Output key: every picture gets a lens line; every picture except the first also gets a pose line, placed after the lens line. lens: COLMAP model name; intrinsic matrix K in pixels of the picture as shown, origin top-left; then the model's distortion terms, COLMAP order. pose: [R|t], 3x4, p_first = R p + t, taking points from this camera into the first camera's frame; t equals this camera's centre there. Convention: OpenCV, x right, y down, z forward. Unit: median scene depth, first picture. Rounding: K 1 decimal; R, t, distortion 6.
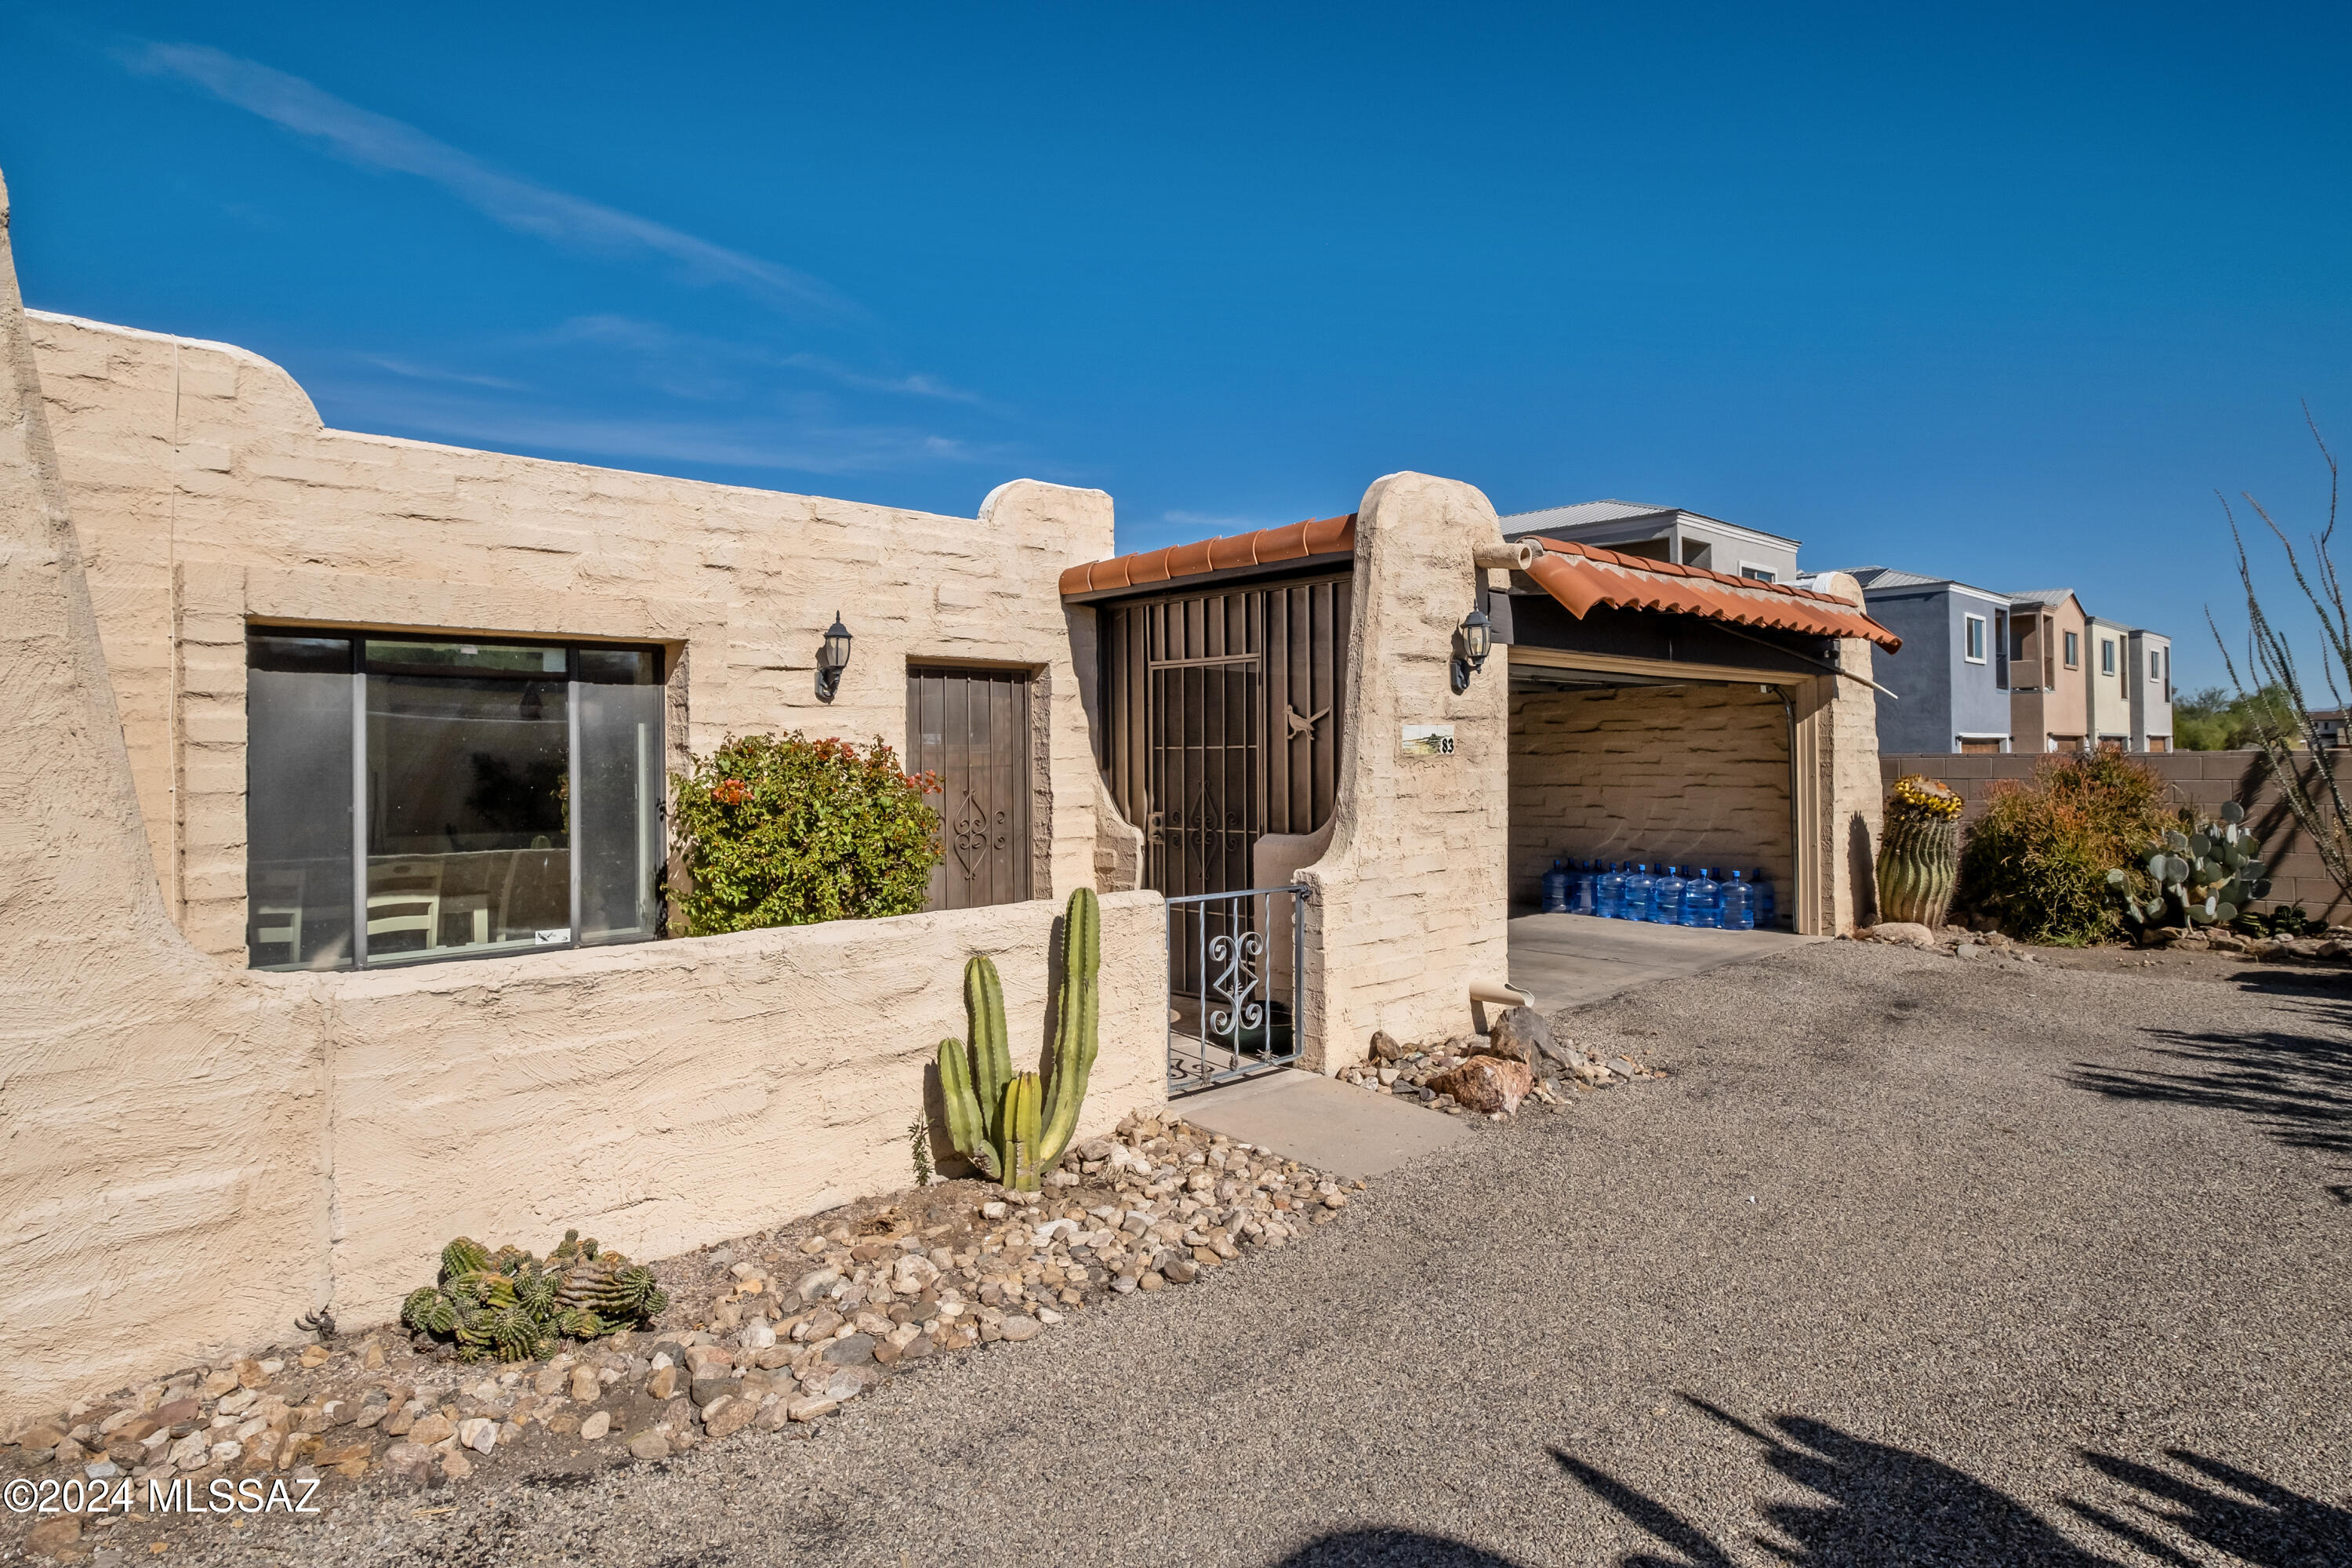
lens RADIAL K [[1321.0, 0, 1176.6], [0, 1321.0, 815.7], [0, 0, 1]] dist [0.001790, 0.000359]
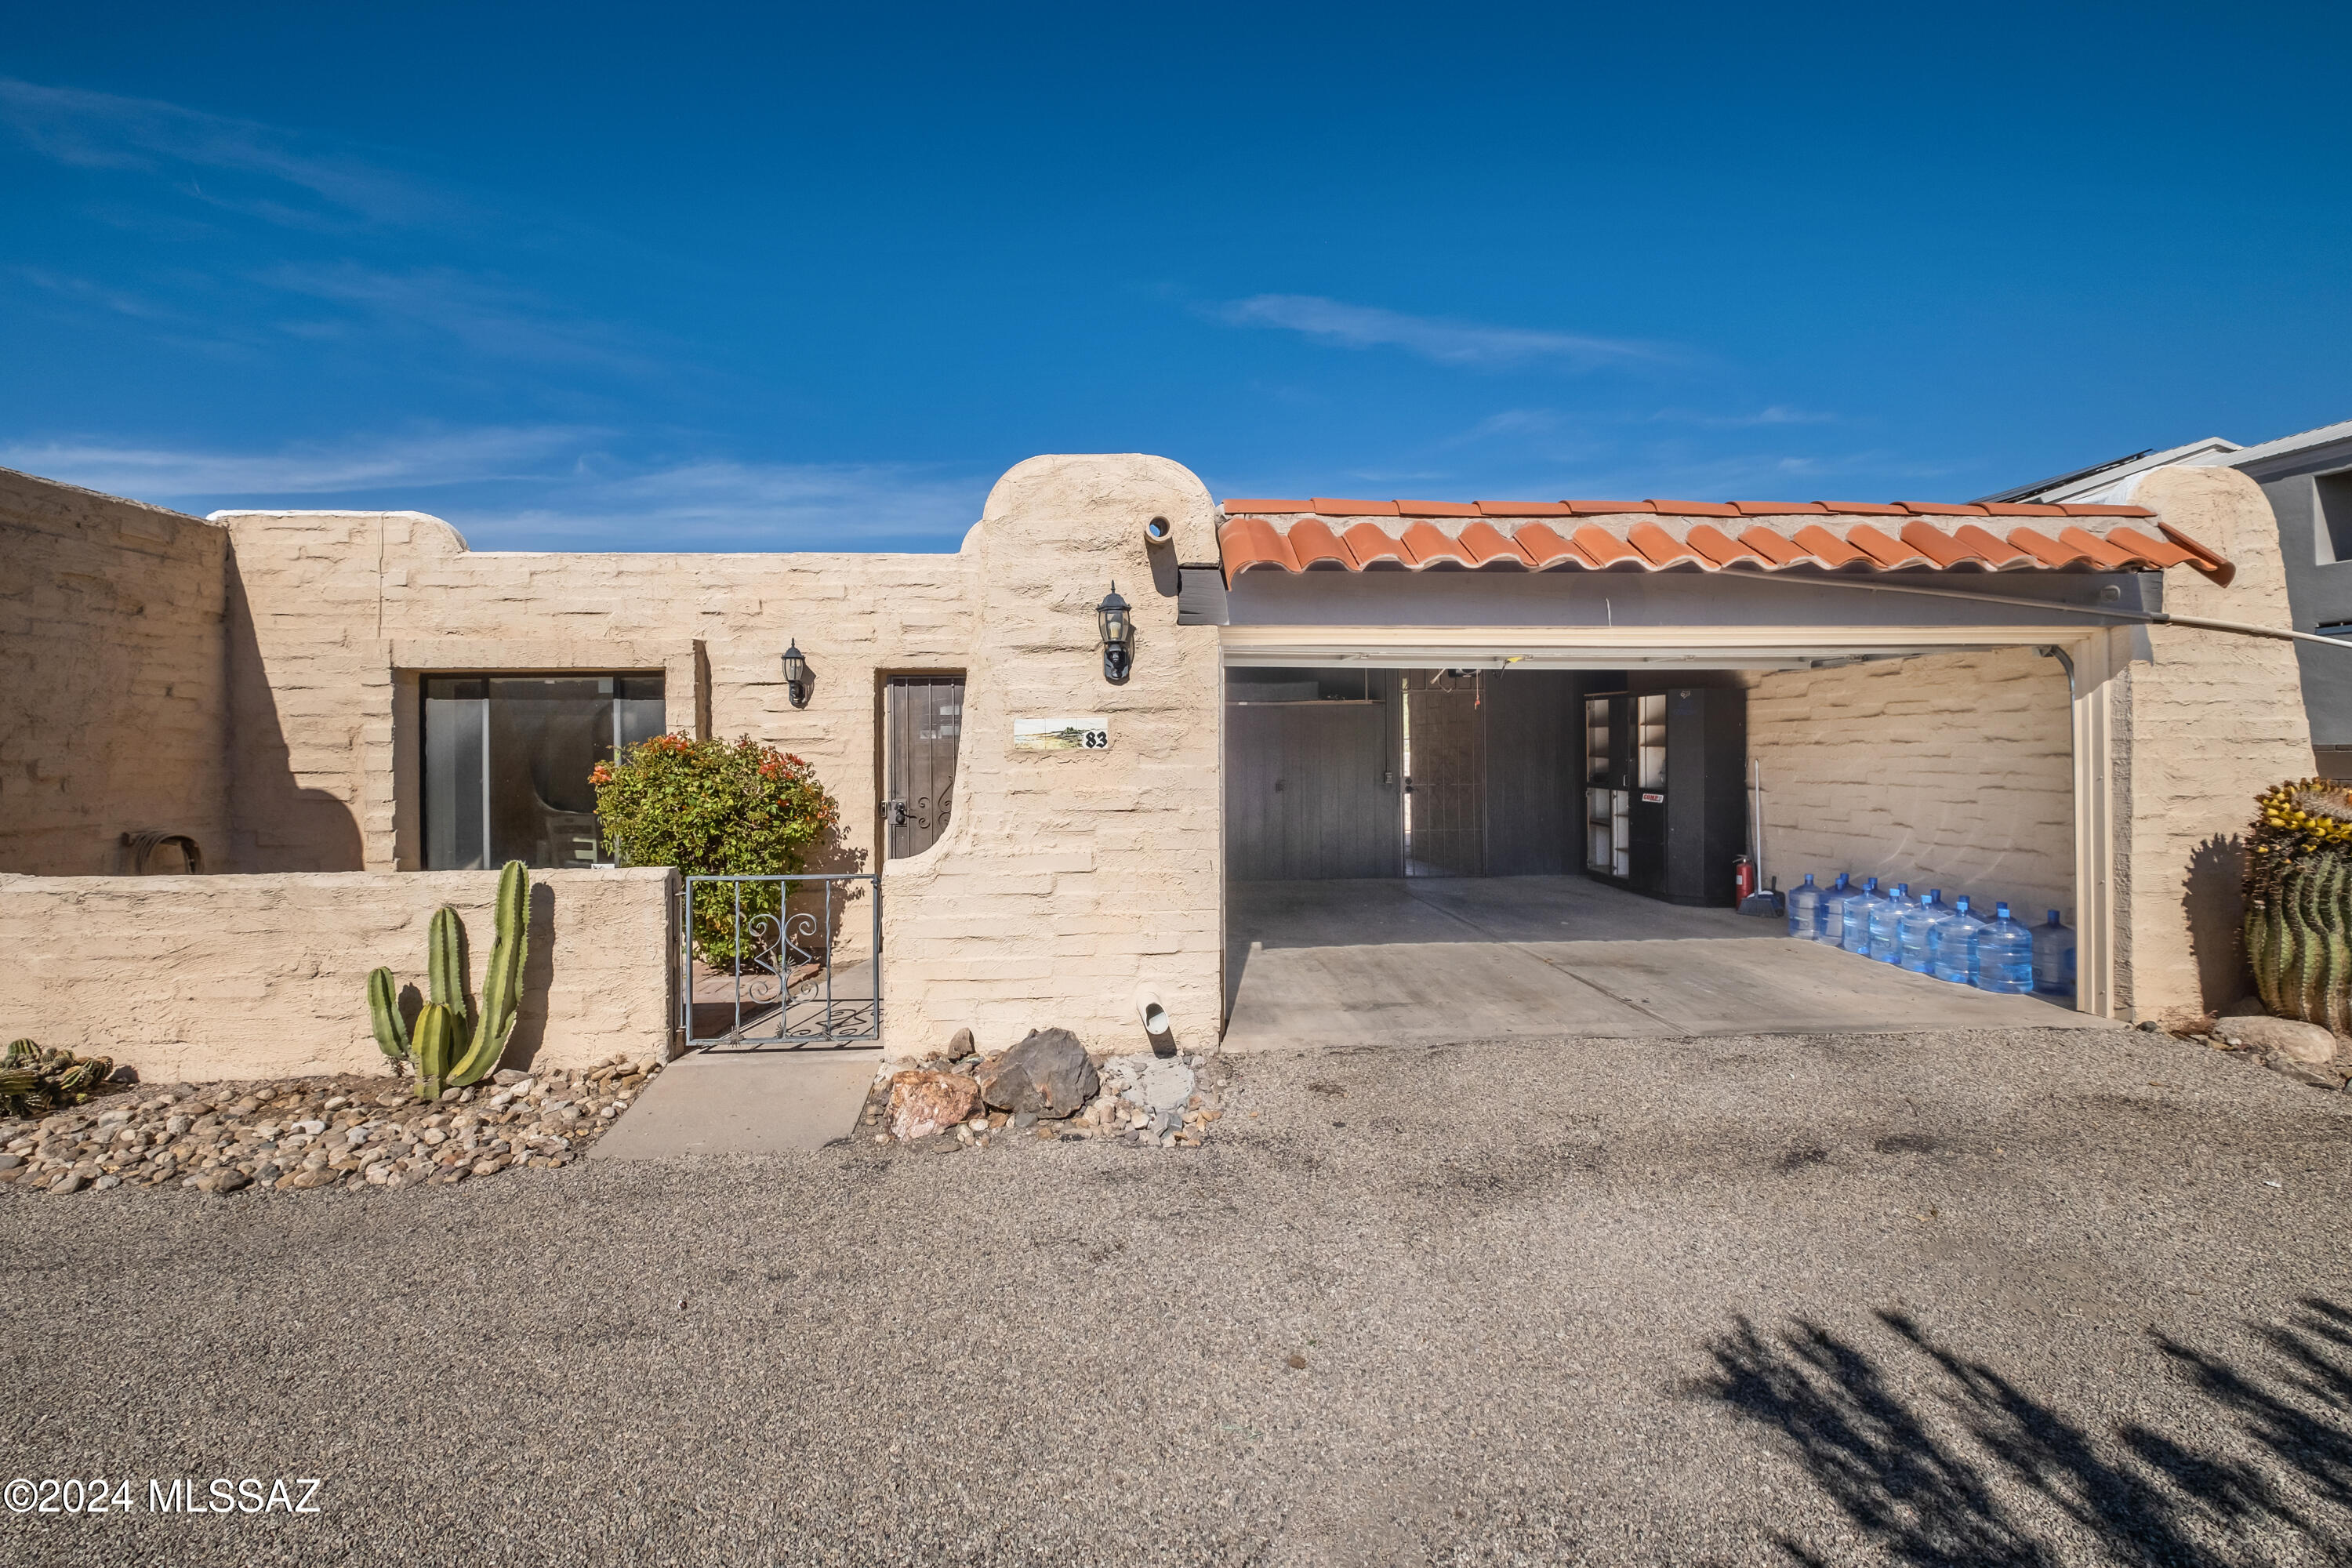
lens RADIAL K [[1020.9, 0, 1179.3], [0, 1020.9, 792.4], [0, 0, 1]] dist [0.009955, -0.011051]
pose [[0.766887, 0.030309, -0.641065, 0.718700], [-0.027607, 0.999518, 0.014231, -0.027672], [0.641188, 0.006784, 0.767354, 0.482719]]
